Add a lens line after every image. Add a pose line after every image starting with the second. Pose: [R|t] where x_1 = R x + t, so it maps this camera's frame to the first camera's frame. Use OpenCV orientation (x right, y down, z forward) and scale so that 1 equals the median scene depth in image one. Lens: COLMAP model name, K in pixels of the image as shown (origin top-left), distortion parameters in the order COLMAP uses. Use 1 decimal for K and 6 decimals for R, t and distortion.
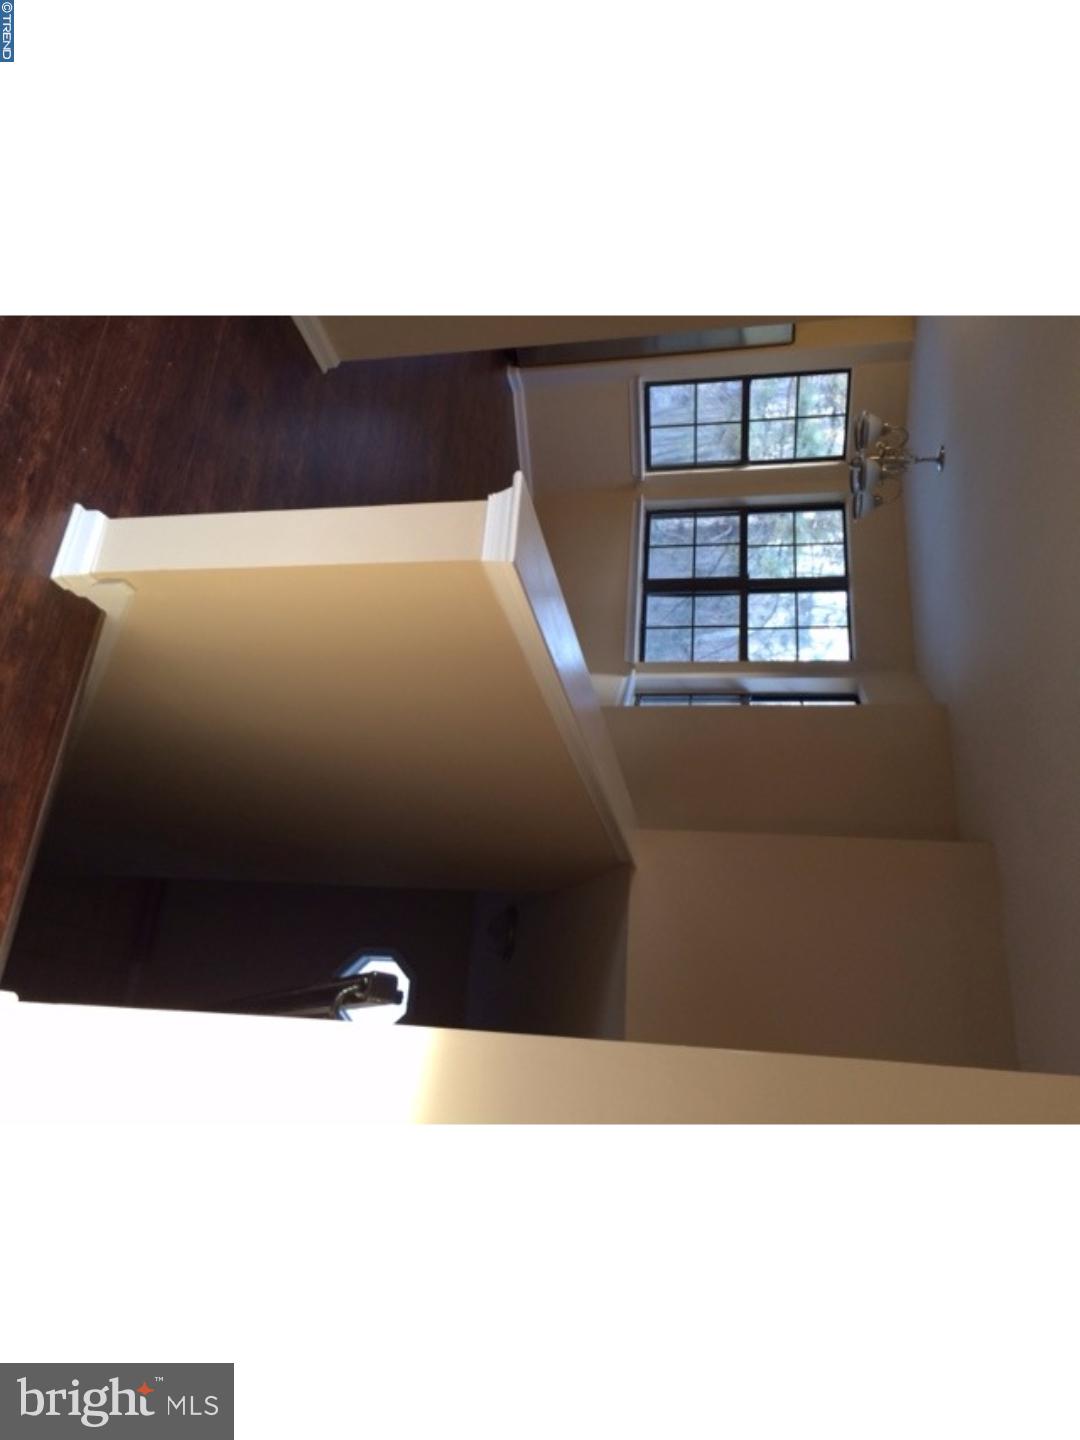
lens RADIAL K [[913.8, 0, 540.8], [0, 913.8, 739.6], [0, 0, 1]] dist [0.046487, 0.000390]
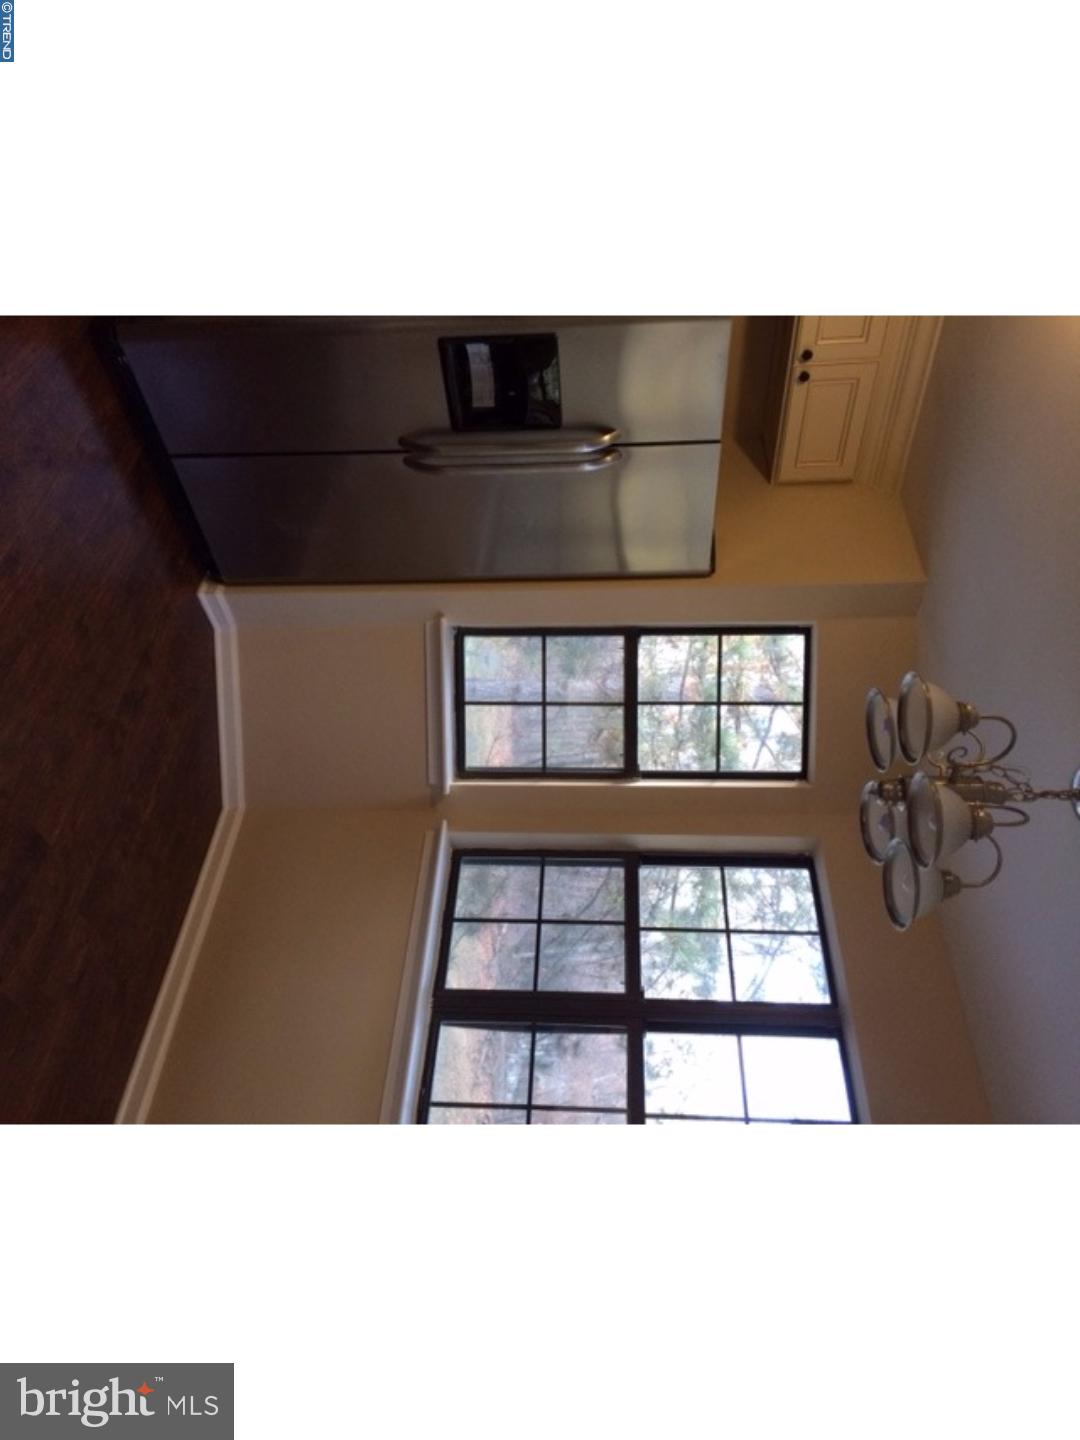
lens RADIAL K [[913.8, 0, 540.8], [0, 913.8, 739.6], [0, 0, 1]] dist [0.046487, 0.000390]
pose [[0.991991, 0.056051, 0.113191, 0.105665], [-0.017725, 0.949051, -0.314623, -0.148203], [-0.125059, 0.310097, 0.942444, 0.487788]]
